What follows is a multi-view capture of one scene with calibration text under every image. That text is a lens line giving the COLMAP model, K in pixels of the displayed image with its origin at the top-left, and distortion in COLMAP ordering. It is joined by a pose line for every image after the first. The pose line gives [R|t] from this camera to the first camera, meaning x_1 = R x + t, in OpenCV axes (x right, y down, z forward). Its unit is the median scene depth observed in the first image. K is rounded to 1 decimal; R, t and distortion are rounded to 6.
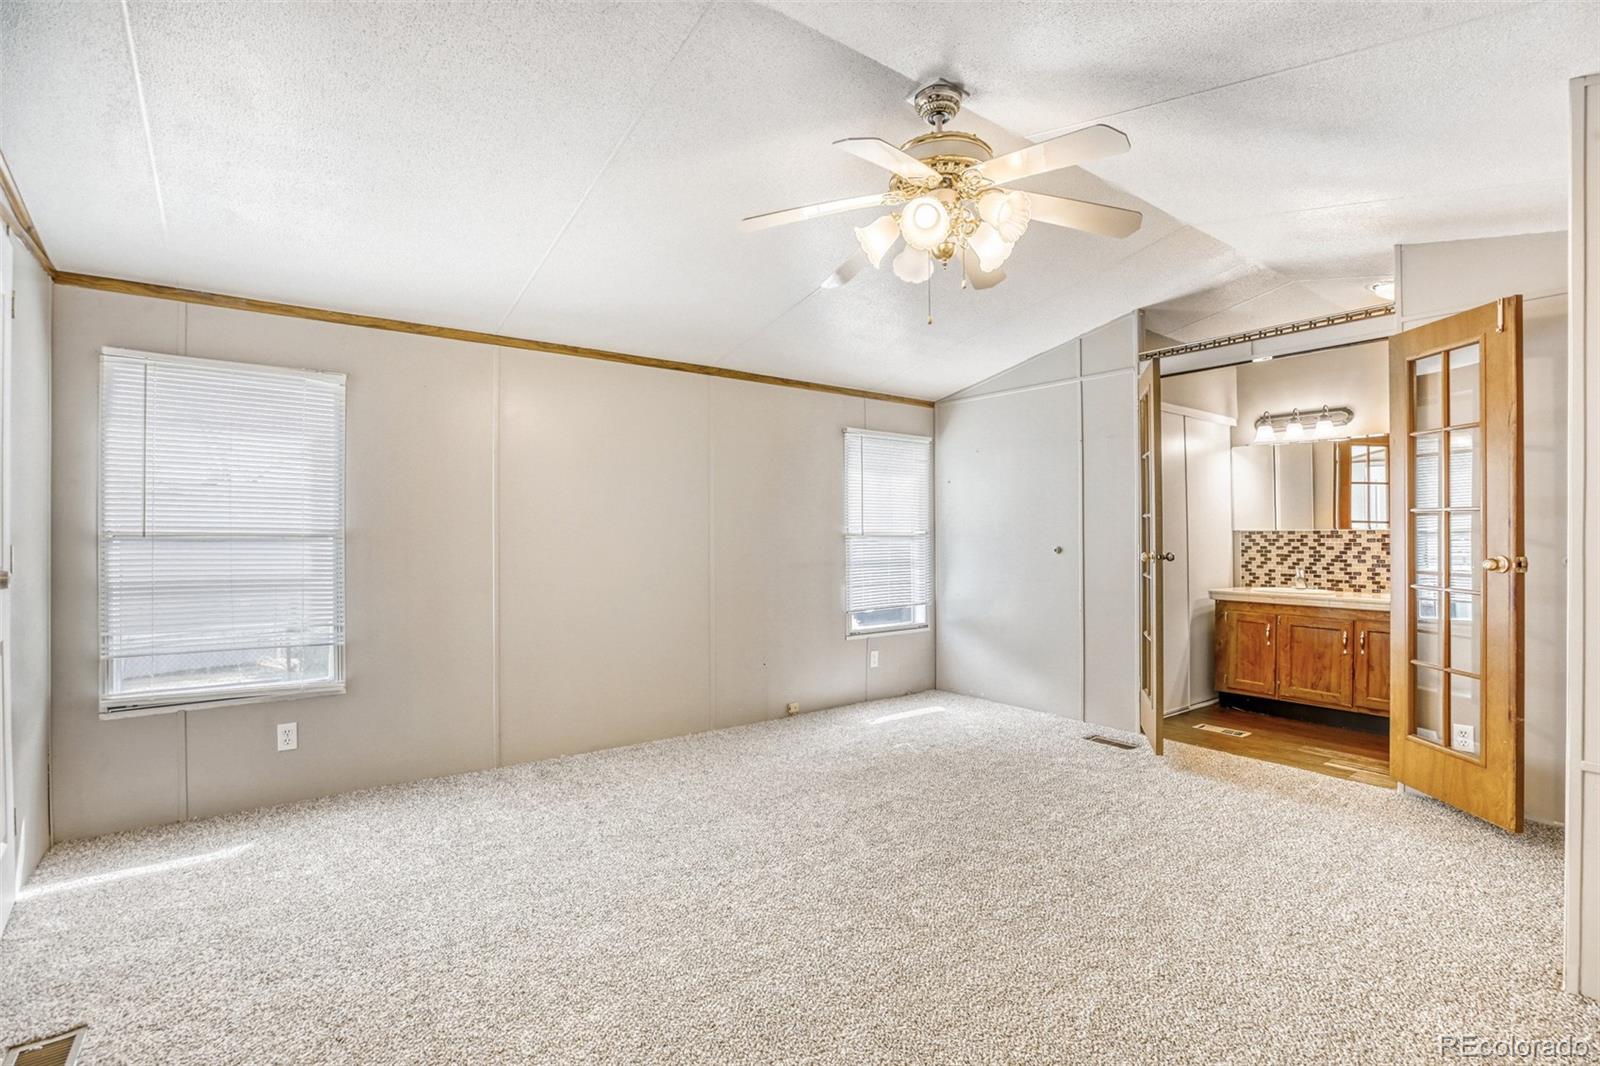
lens RADIAL K [[734.3, 0, 809.4], [0, 734.3, 529.1], [0, 0, 1]] dist [-0.041767, 0.013329]
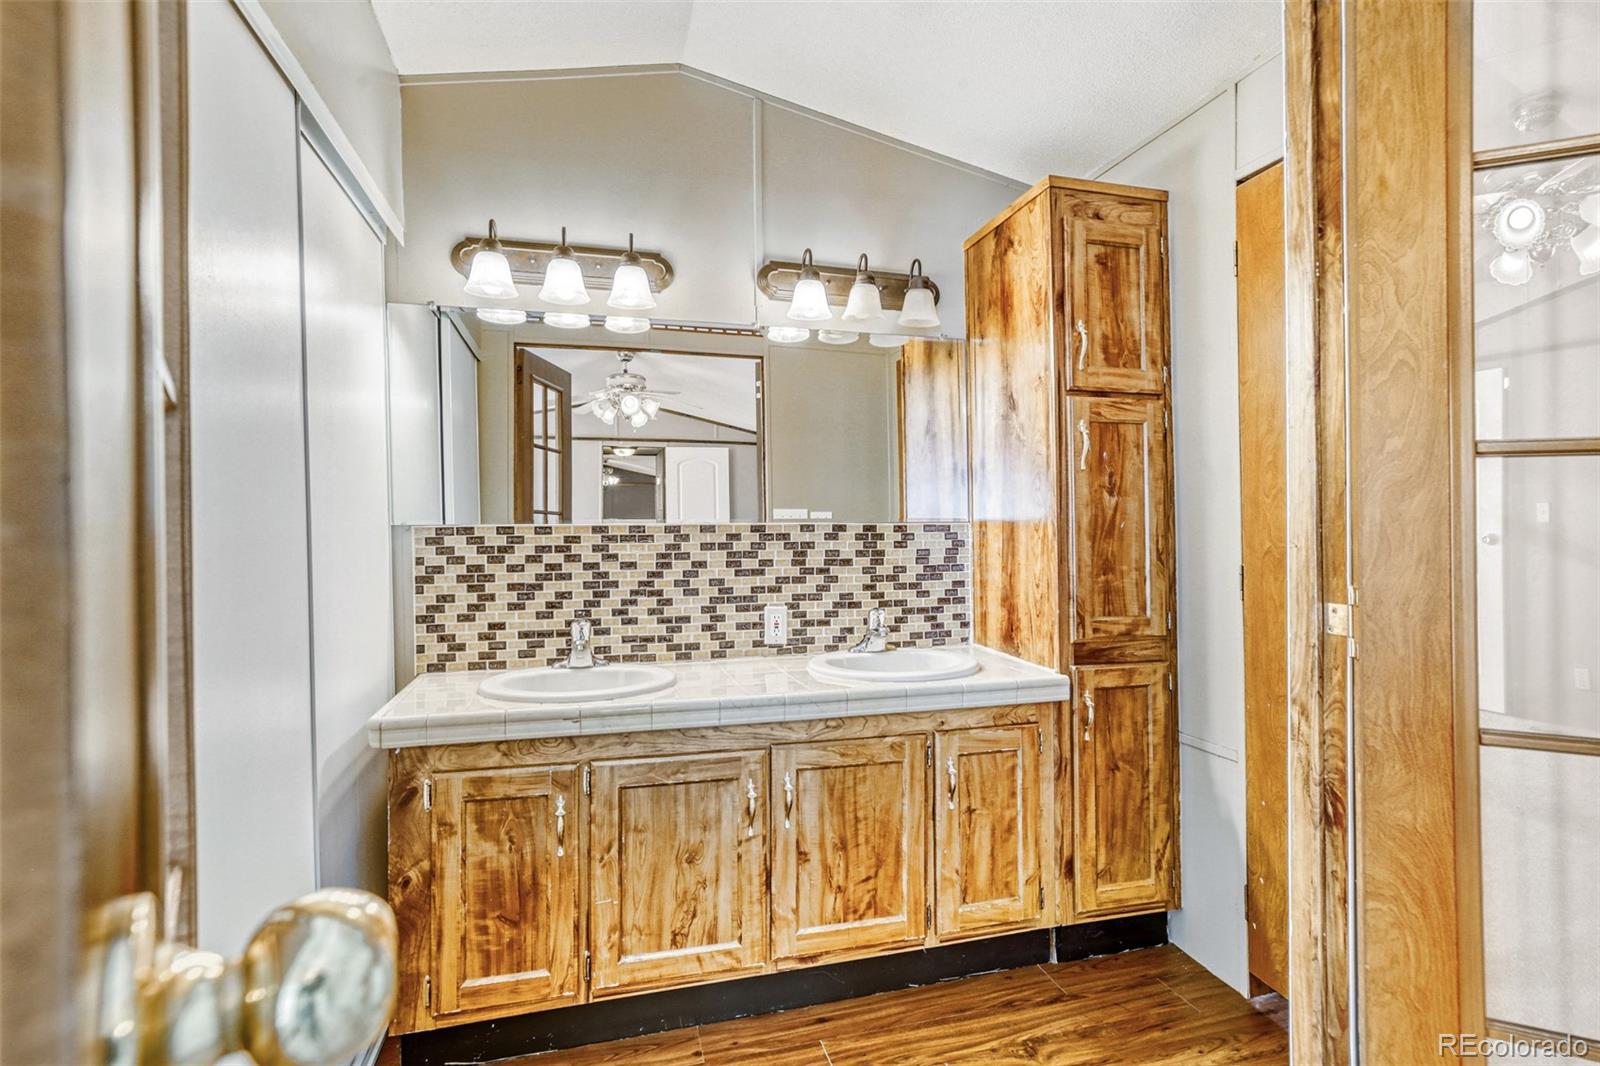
lens RADIAL K [[790.4, 0, 821.8], [0, 790.4, 527.8], [0, 0, 1]] dist [-0.007331, 0.000790]
pose [[0.348824, 0.000820, 0.937188, 0.319901], [-0.001195, 0.999999, -0.000430, 0.003556], [-0.937187, -0.000970, 0.348825, 0.739057]]
